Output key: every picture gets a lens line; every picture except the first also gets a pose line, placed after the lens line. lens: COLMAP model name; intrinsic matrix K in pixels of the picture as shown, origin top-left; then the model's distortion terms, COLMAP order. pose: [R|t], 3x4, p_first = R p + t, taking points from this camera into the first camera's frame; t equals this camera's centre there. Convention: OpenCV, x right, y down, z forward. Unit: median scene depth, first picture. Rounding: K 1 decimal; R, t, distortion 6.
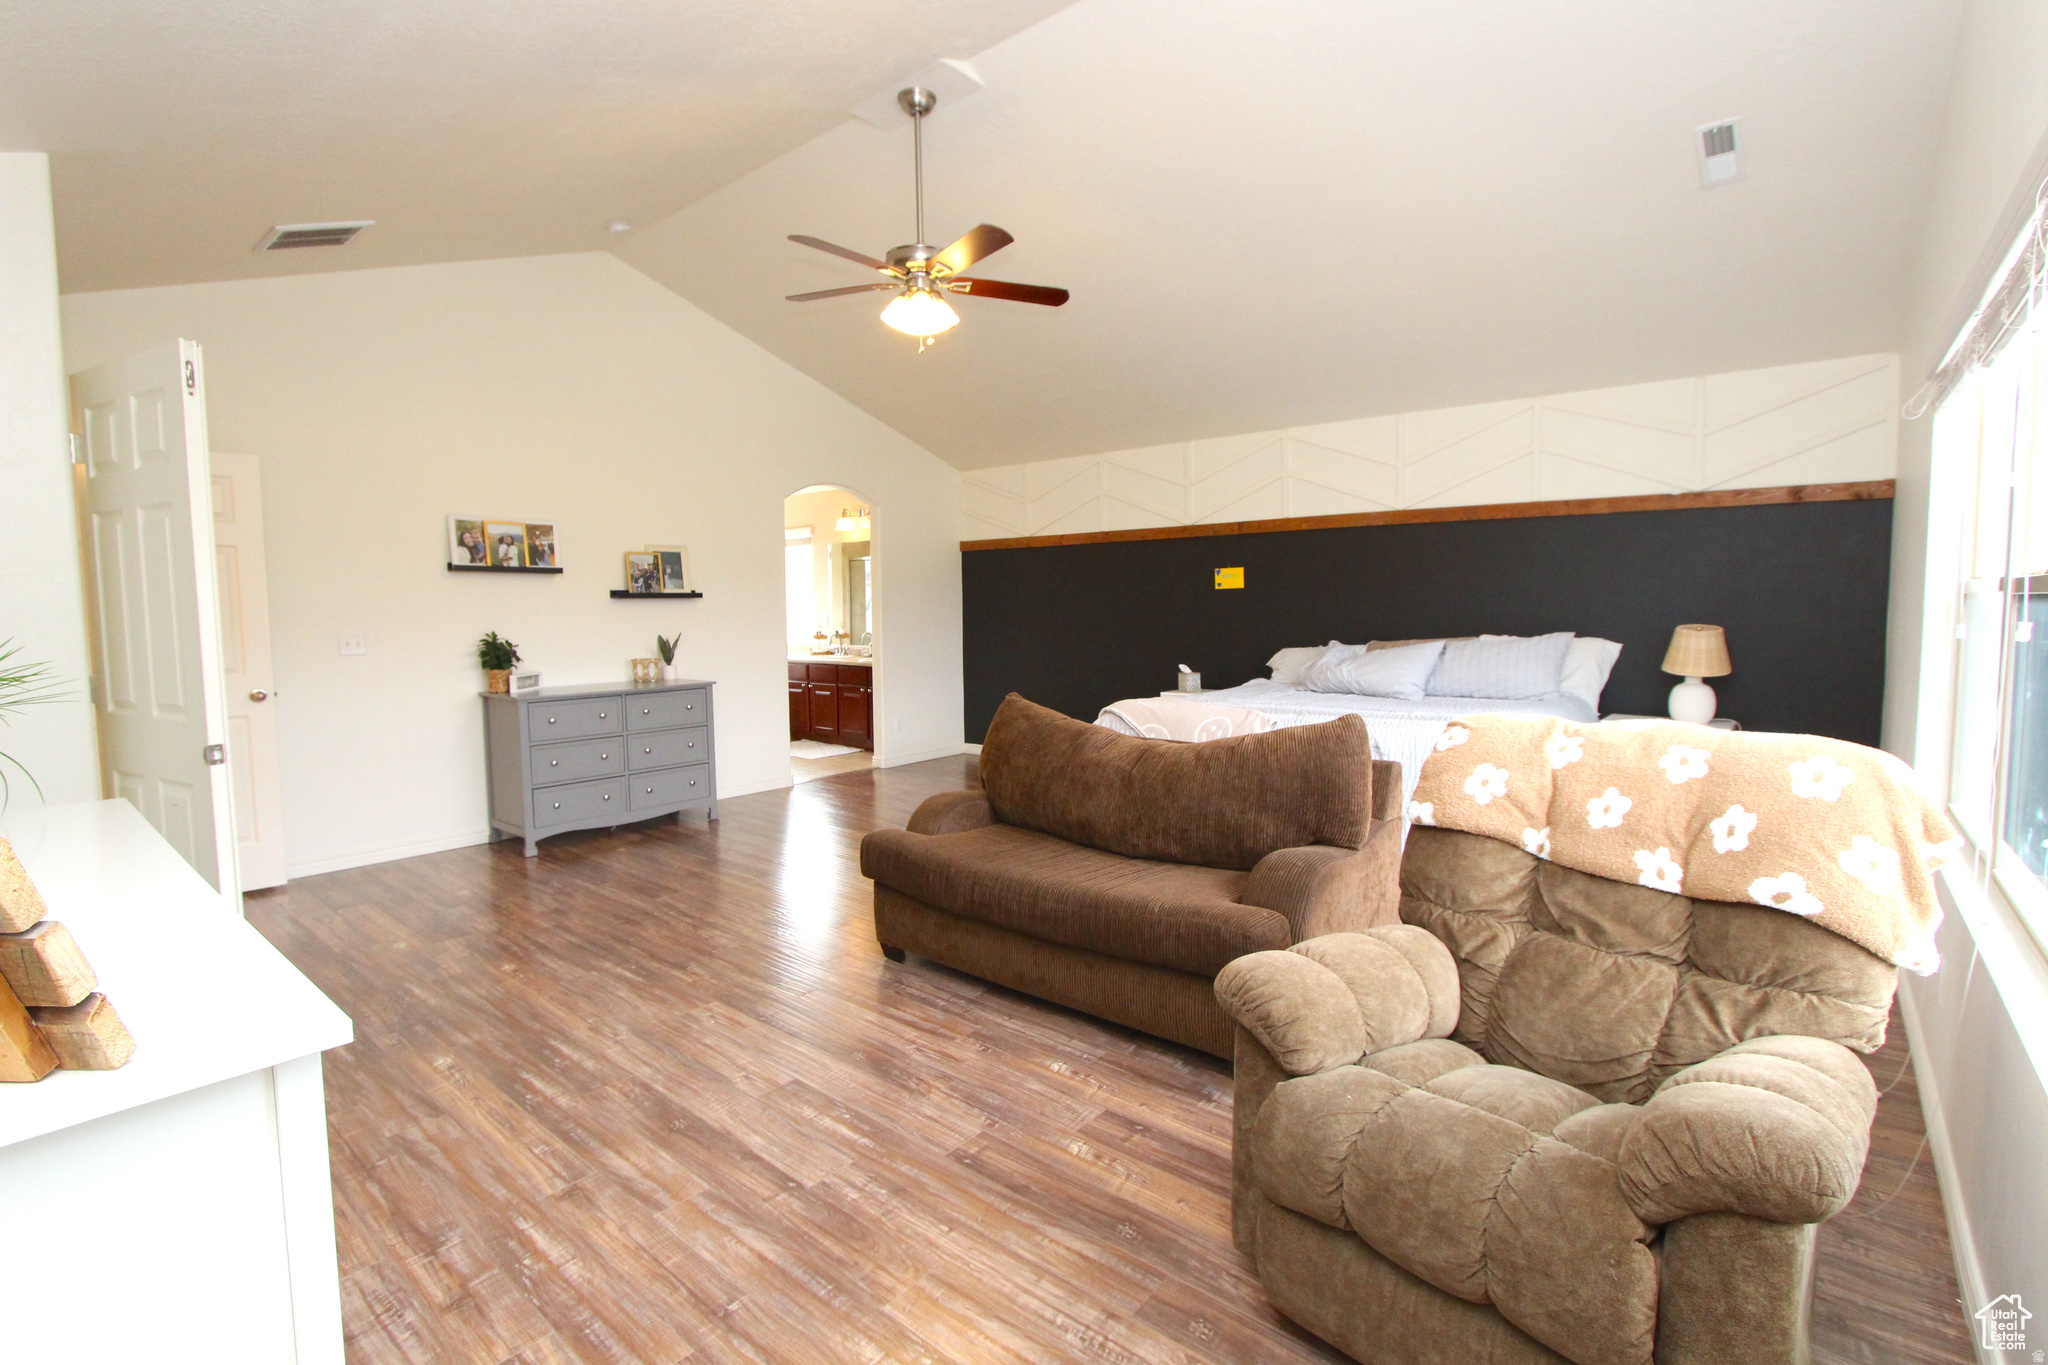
lens RADIAL K [[940.6, 0, 1024.0], [0, 940.6, 682.5], [0, 0, 1]] dist [-0.025706, 0.007563]
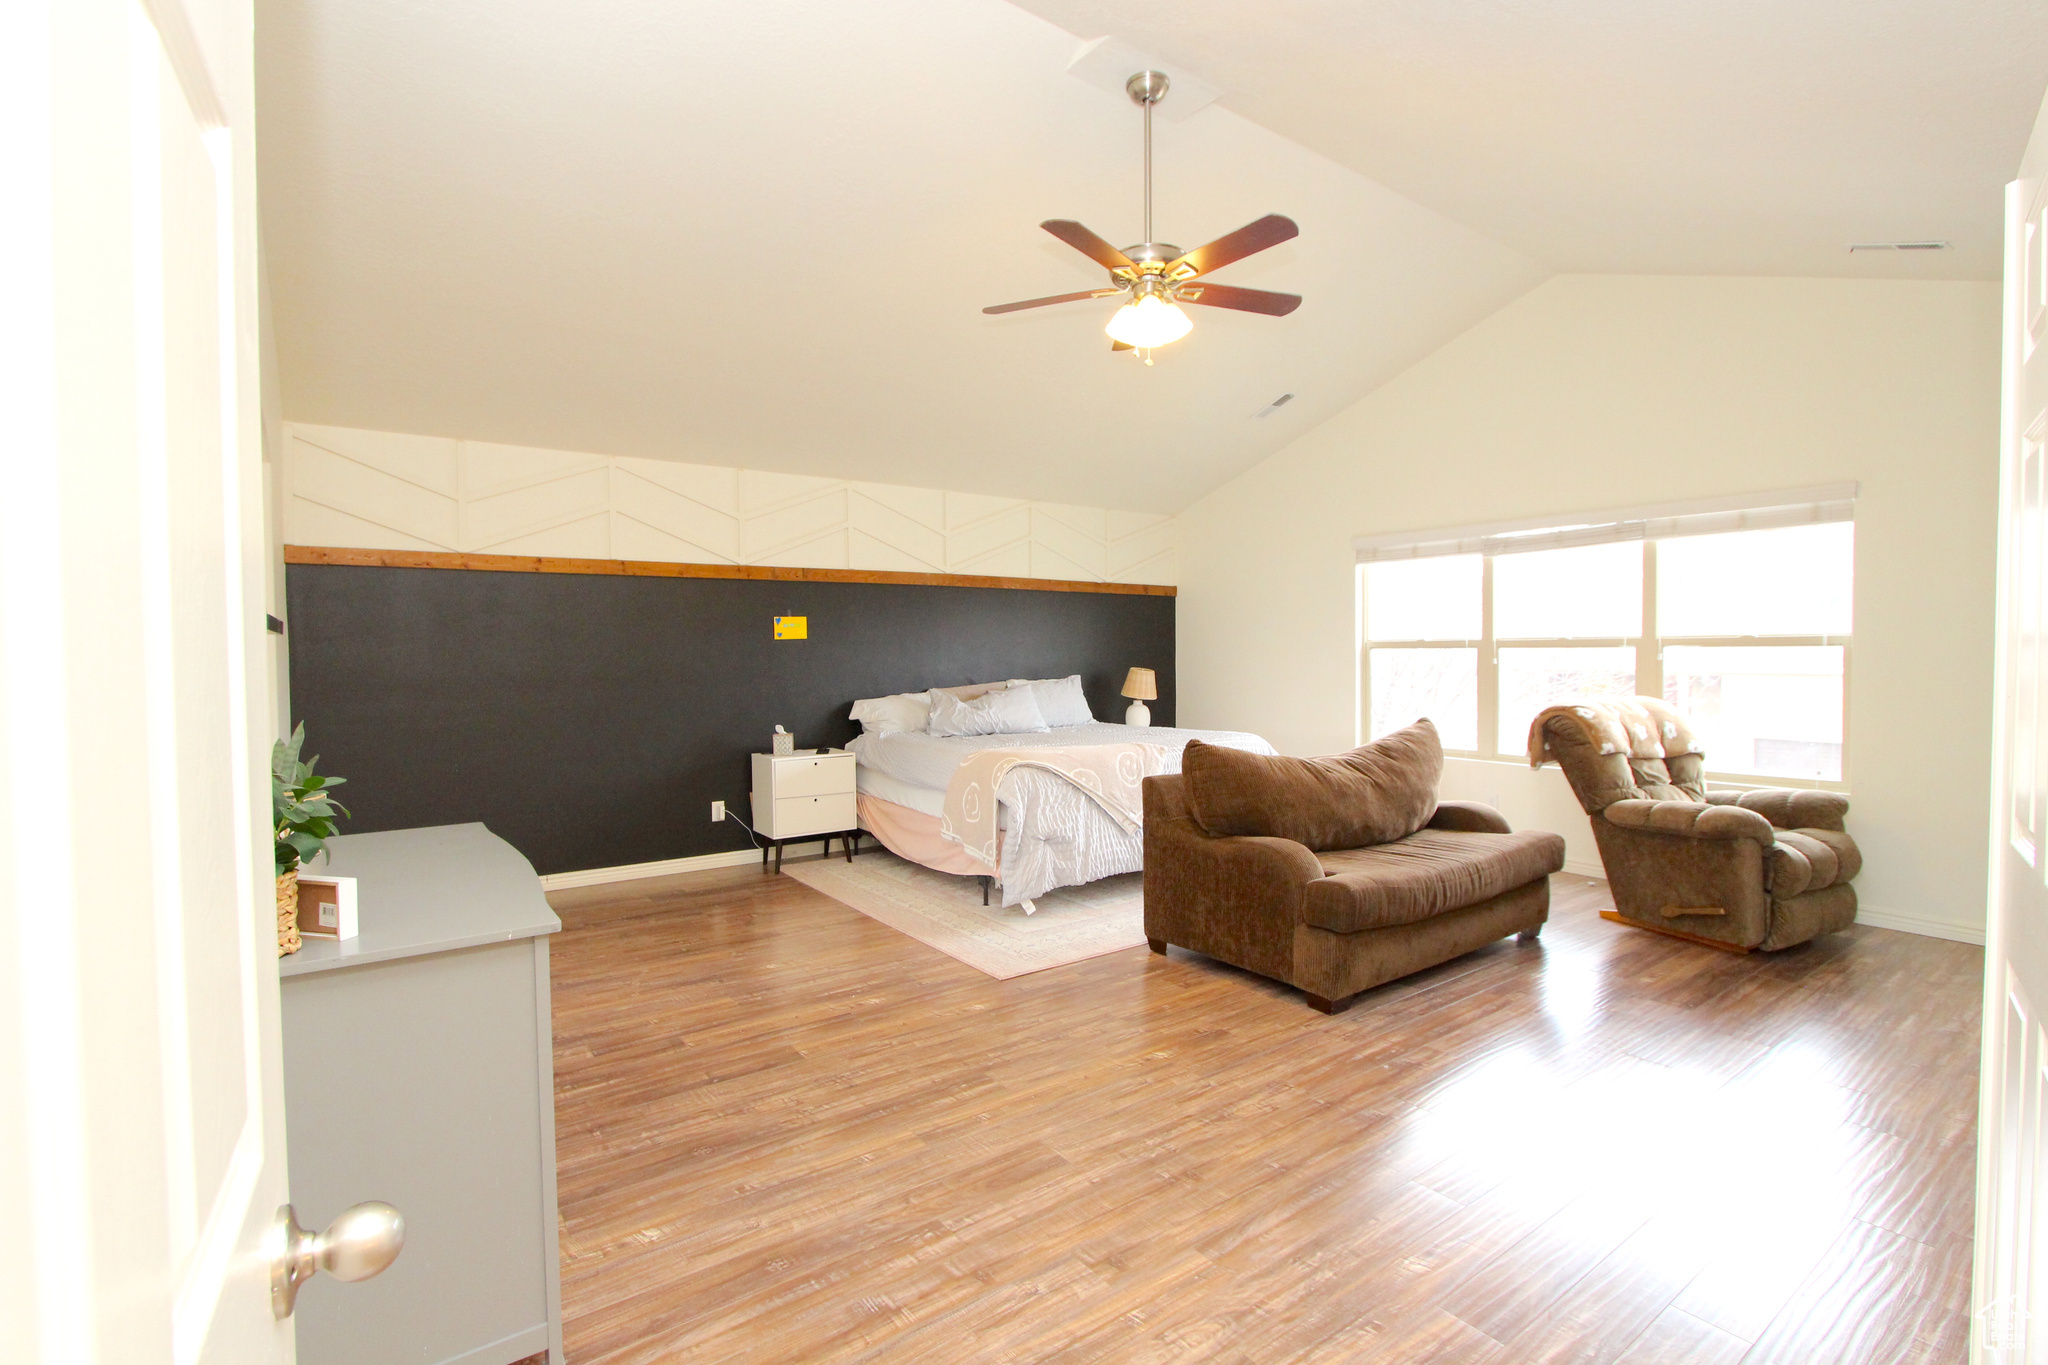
lens RADIAL K [[940.6, 0, 1024.0], [0, 940.6, 682.5], [0, 0, 1]] dist [-0.025706, 0.007563]
pose [[0.245695, -0.029137, 0.968909, -0.938223], [0.089096, 0.995996, 0.007359, -0.067833], [-0.965244, 0.084518, 0.247308, 0.852285]]
